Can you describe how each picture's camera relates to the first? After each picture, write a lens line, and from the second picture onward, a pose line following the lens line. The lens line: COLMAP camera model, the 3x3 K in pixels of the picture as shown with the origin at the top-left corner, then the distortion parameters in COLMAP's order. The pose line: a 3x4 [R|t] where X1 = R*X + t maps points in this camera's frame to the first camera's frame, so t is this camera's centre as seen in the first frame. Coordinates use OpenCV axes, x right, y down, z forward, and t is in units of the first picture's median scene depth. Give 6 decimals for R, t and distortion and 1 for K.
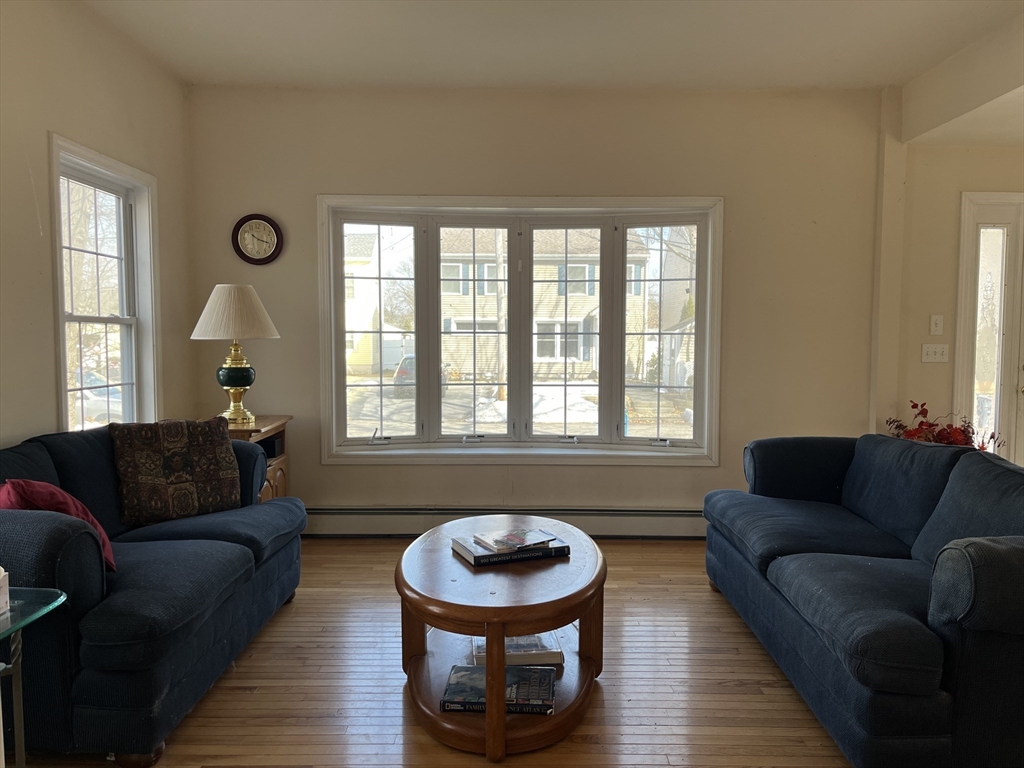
lens RADIAL K [[774.1, 0, 511.9], [0, 774.1, 382.5], [0, 0, 1]] dist [0.064115, -0.088089]
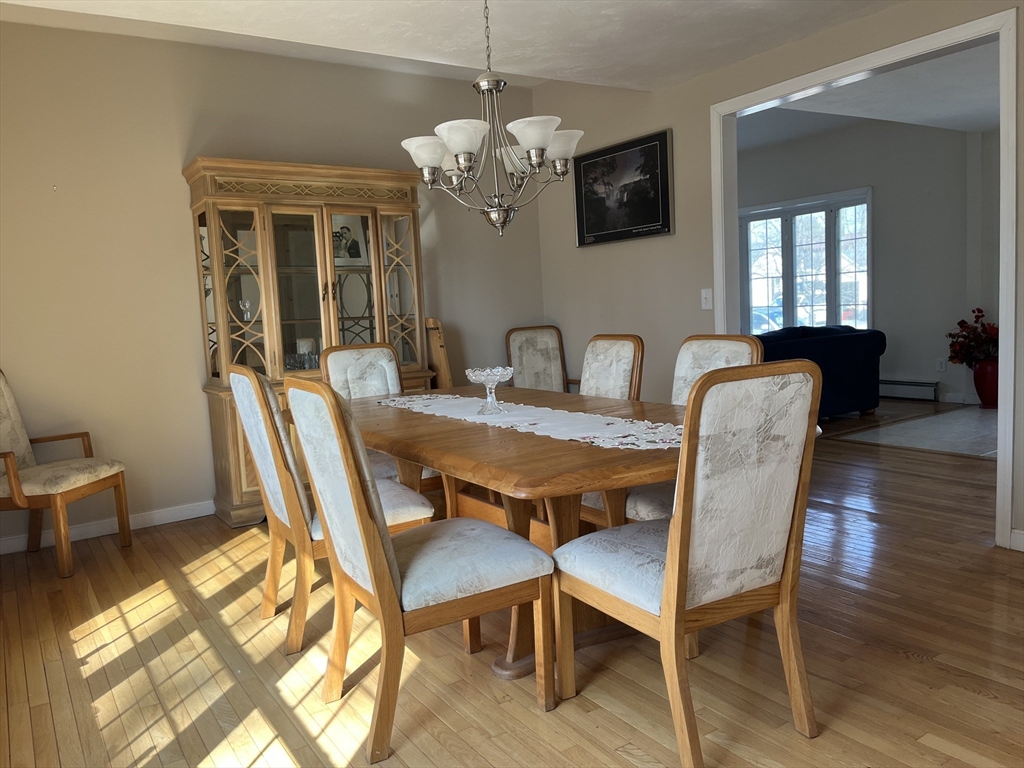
lens RADIAL K [[774.1, 0, 513.7], [0, 774.1, 380.3], [0, 0, 1]] dist [0.064115, -0.088089]
pose [[0.546066, 0.048874, -0.836315, 1.239433], [0.001893, 0.998222, 0.059572, 0.067640], [0.837740, -0.034113, 0.545002, -0.520918]]
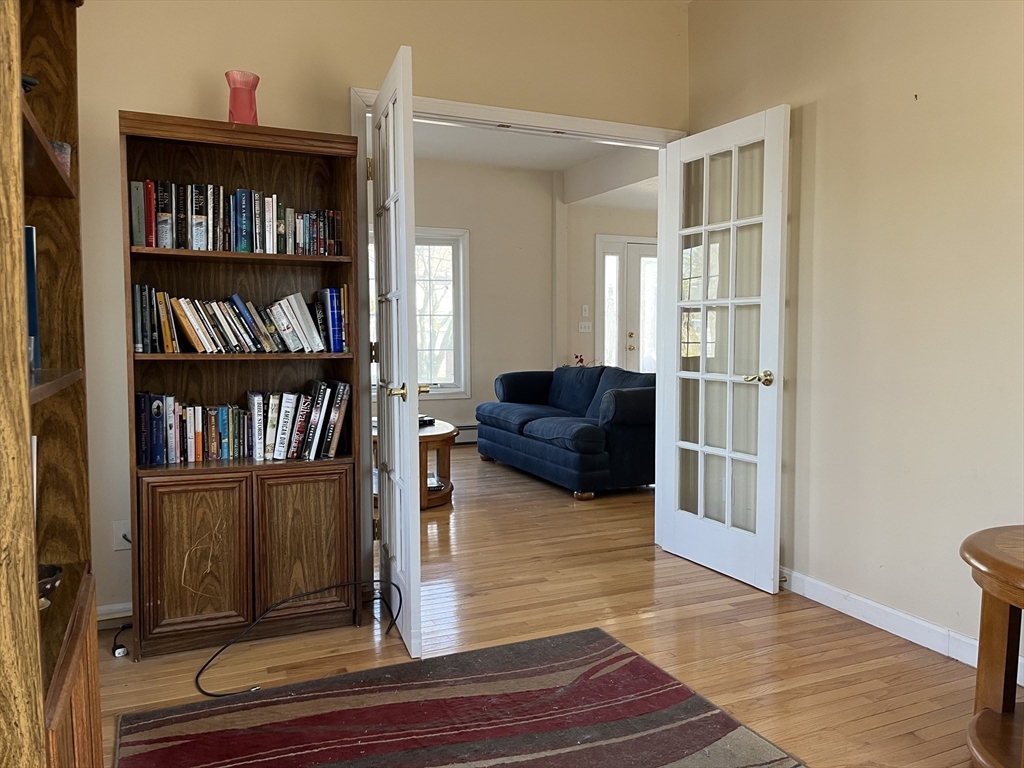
lens RADIAL K [[774.1, 0, 516.9], [0, 774.1, 379.4], [0, 0, 1]] dist [0.064115, -0.088089]
pose [[0.906402, -0.031454, 0.421243, -0.319441], [0.031598, 0.999479, 0.006639, 0.061945], [-0.421232, 0.007293, 0.906923, -0.485220]]
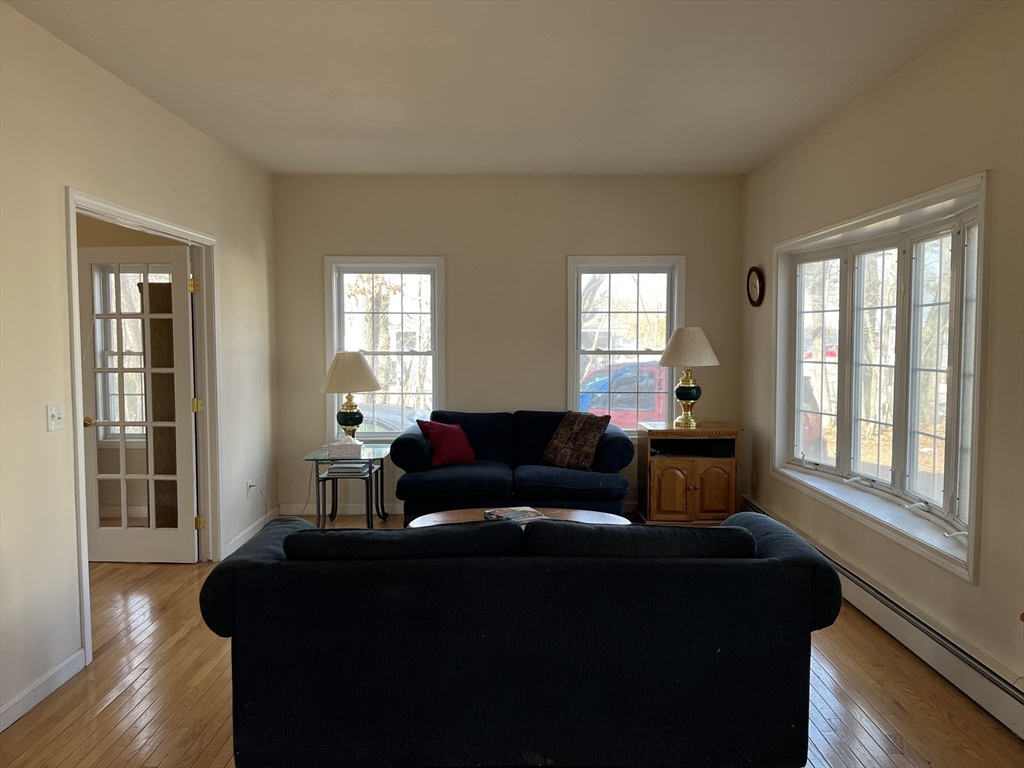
lens RADIAL K [[774.1, 0, 516.3], [0, 774.1, 376.9], [0, 0, 1]] dist [0.064115, -0.088089]
pose [[0.012845, 0.046475, -0.998837, 0.919320], [-0.059797, 0.997167, 0.045629, -0.073160], [0.998128, 0.059141, 0.015588, 0.605434]]
